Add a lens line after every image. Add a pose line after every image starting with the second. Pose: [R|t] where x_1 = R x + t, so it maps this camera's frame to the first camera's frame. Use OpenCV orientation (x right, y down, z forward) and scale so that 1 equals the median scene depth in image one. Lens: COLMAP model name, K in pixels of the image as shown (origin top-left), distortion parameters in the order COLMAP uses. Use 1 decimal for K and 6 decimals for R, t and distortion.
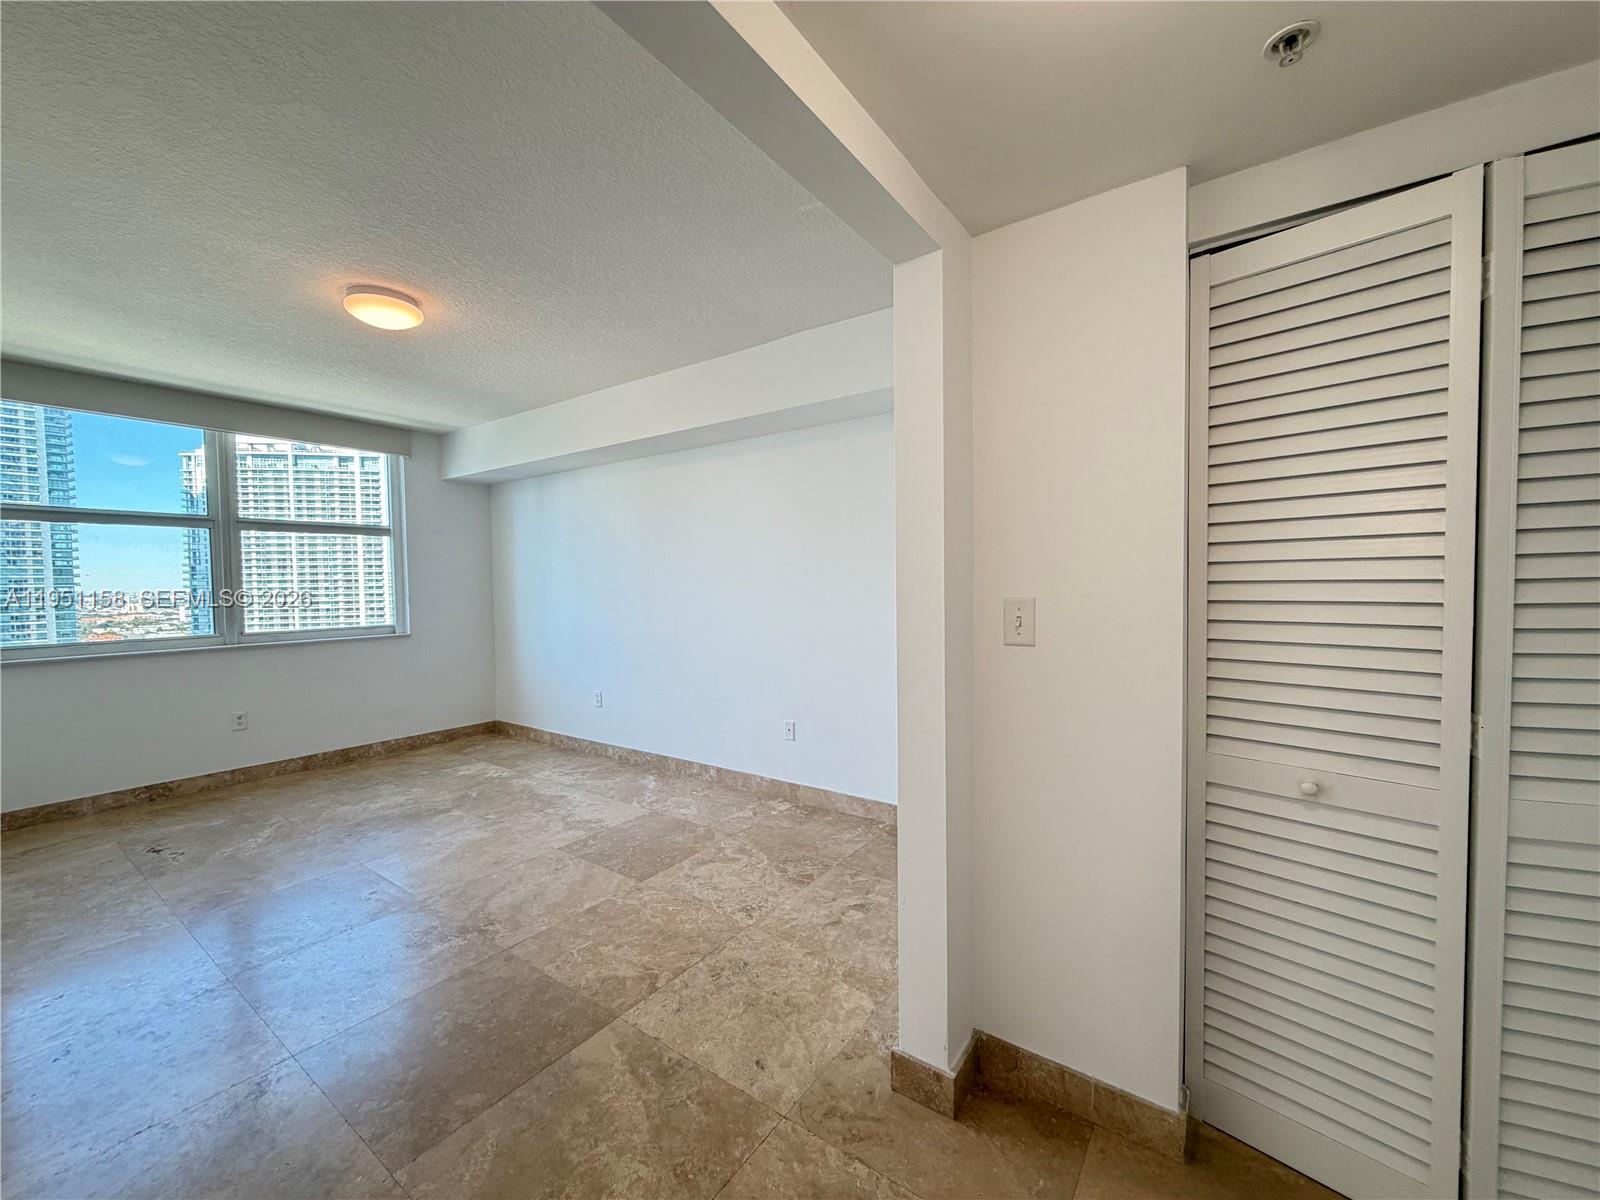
lens RADIAL K [[636.7, 0, 795.2], [0, 636.7, 602.5], [0, 0, 1]] dist [0.000841, 0.000165]
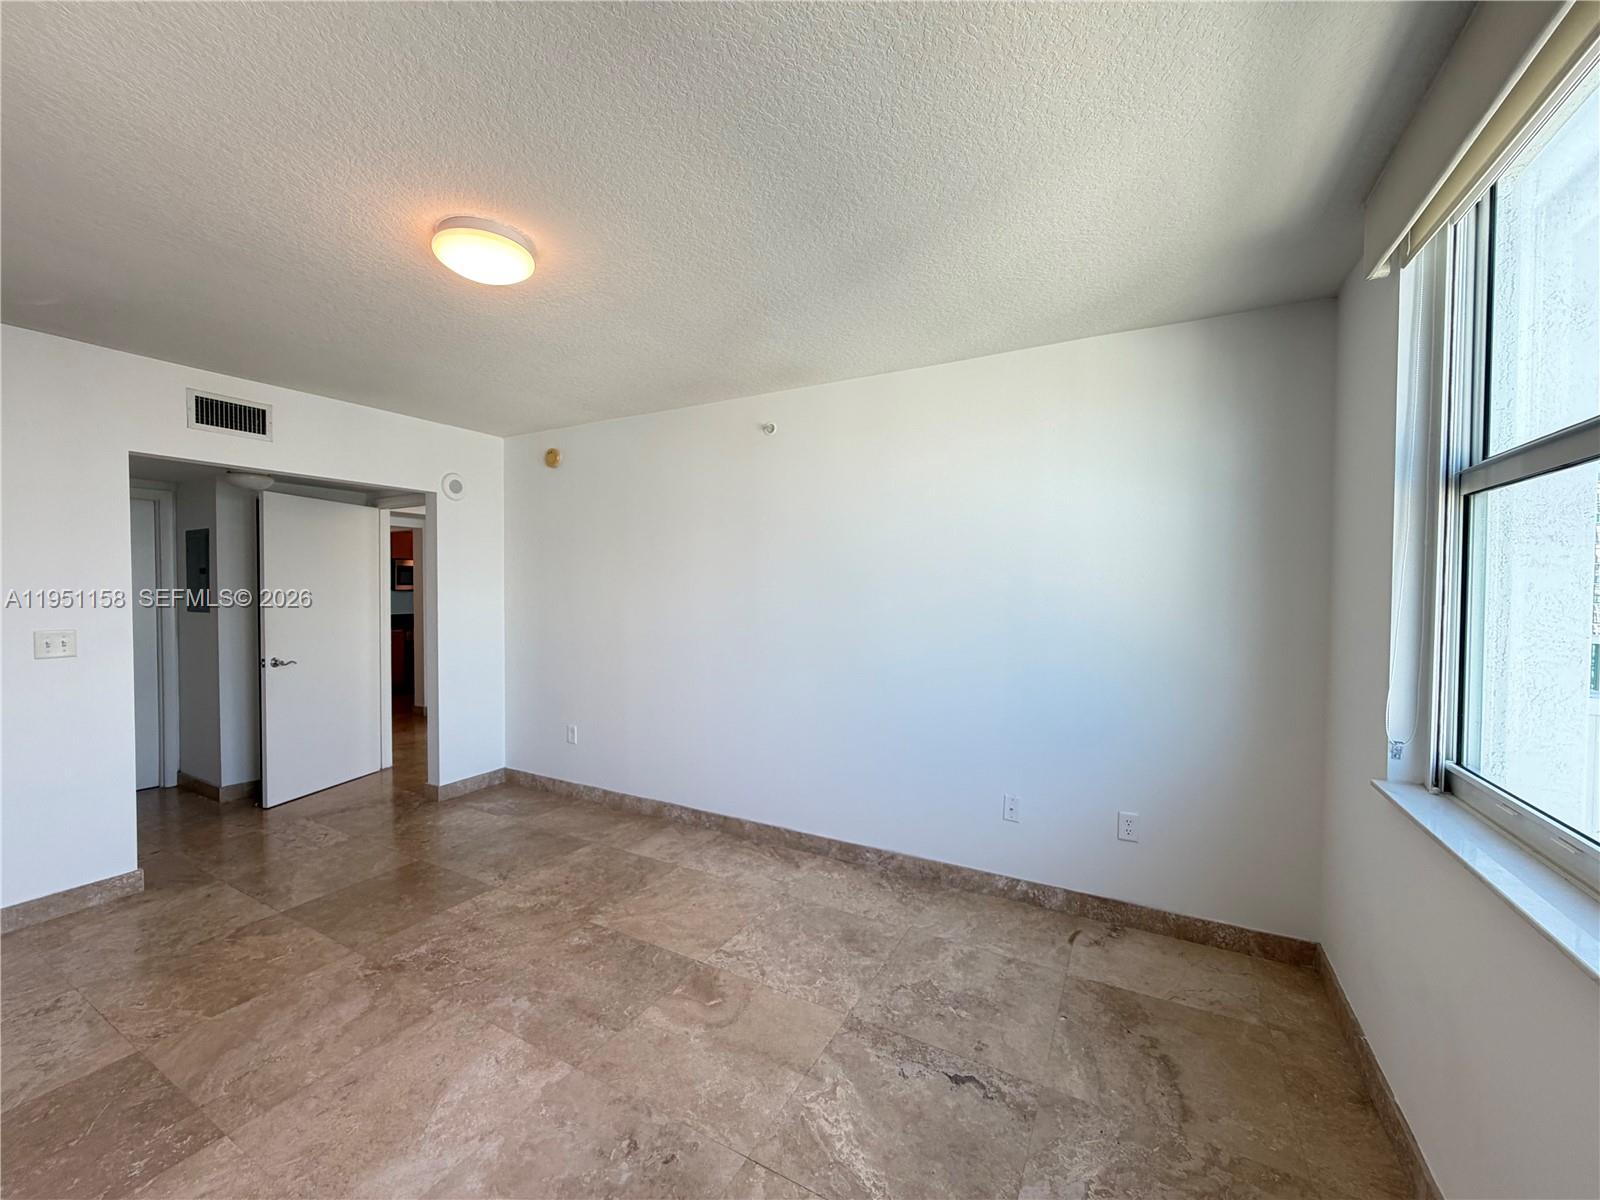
lens RADIAL K [[636.7, 0, 788.7], [0, 636.7, 601.5], [0, 0, 1]] dist [0.000841, 0.000165]
pose [[-0.994142, 0.011235, -0.107494, -0.721236], [0.005006, 0.998302, 0.058042, -0.081690], [0.107963, 0.057164, -0.992510, 1.418966]]
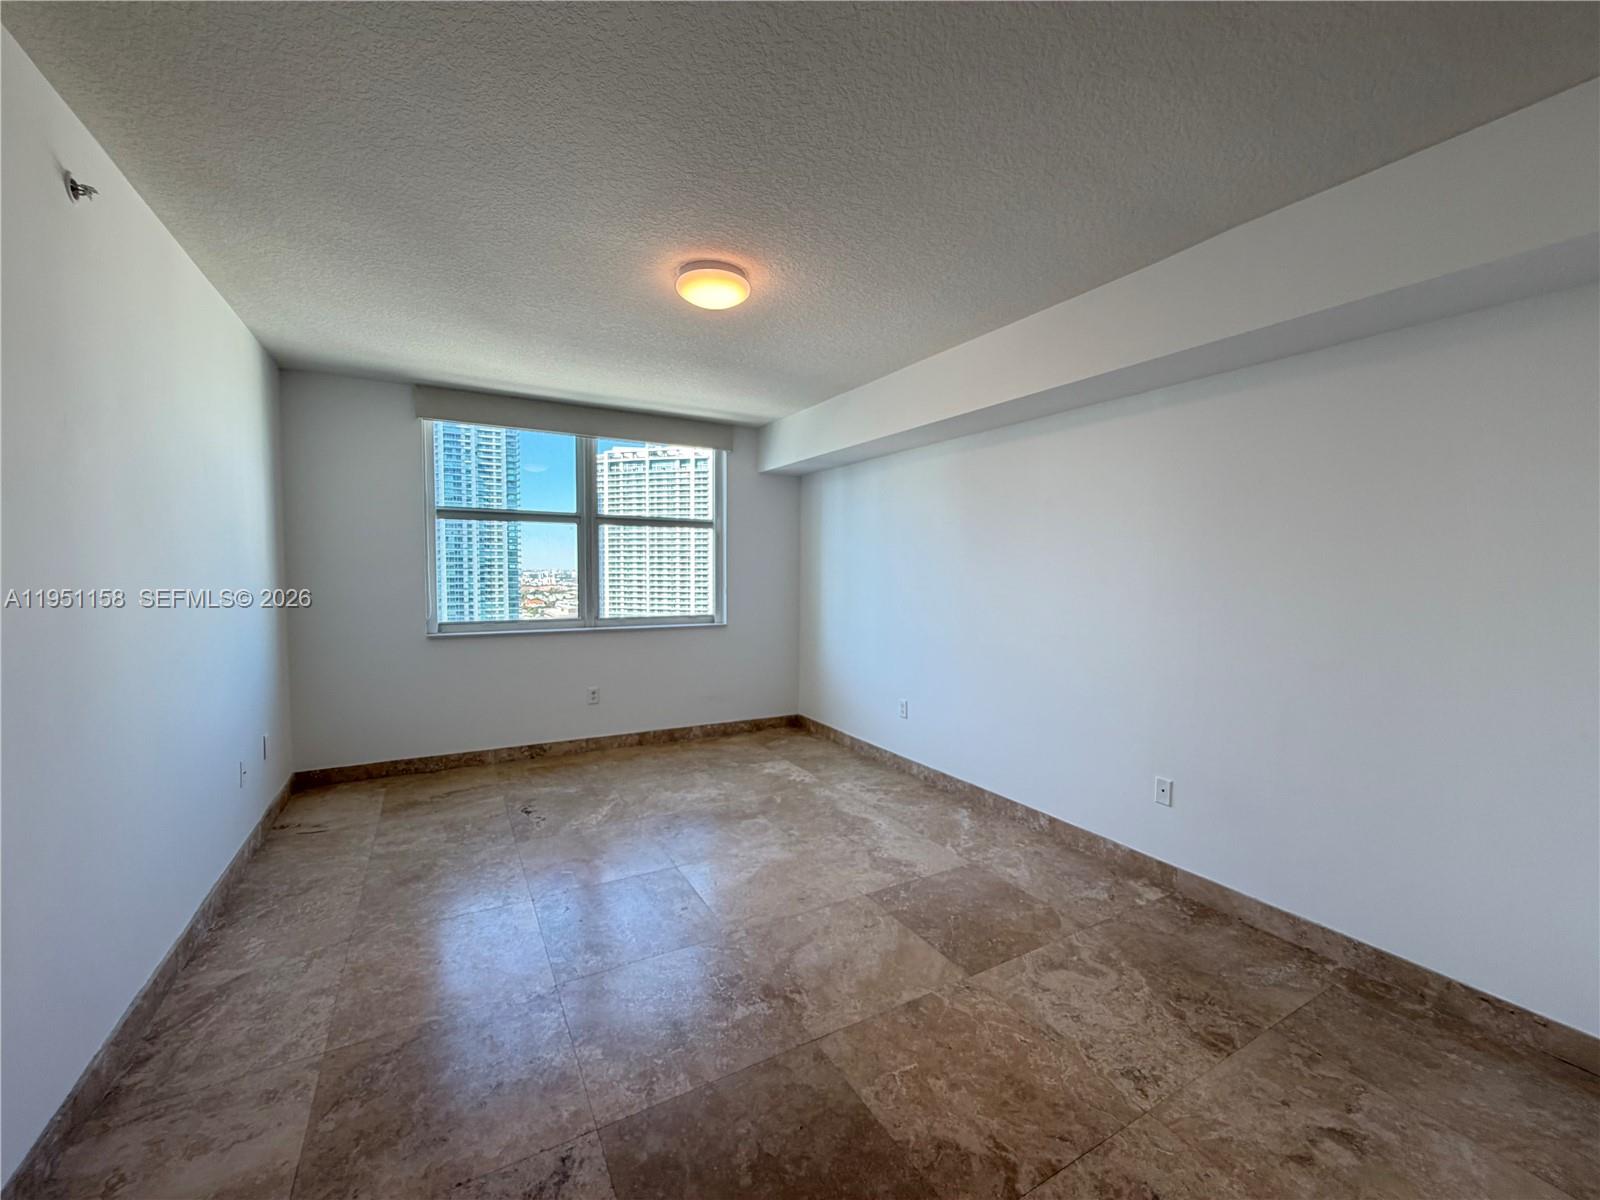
lens RADIAL K [[636.7, 0, 795.9], [0, 636.7, 601.3], [0, 0, 1]] dist [0.000841, 0.000165]
pose [[0.905790, 0.041720, -0.421668, -0.101860], [-0.034113, 0.999091, 0.025570, -0.026060], [0.422352, -0.008776, 0.906390, 0.166557]]
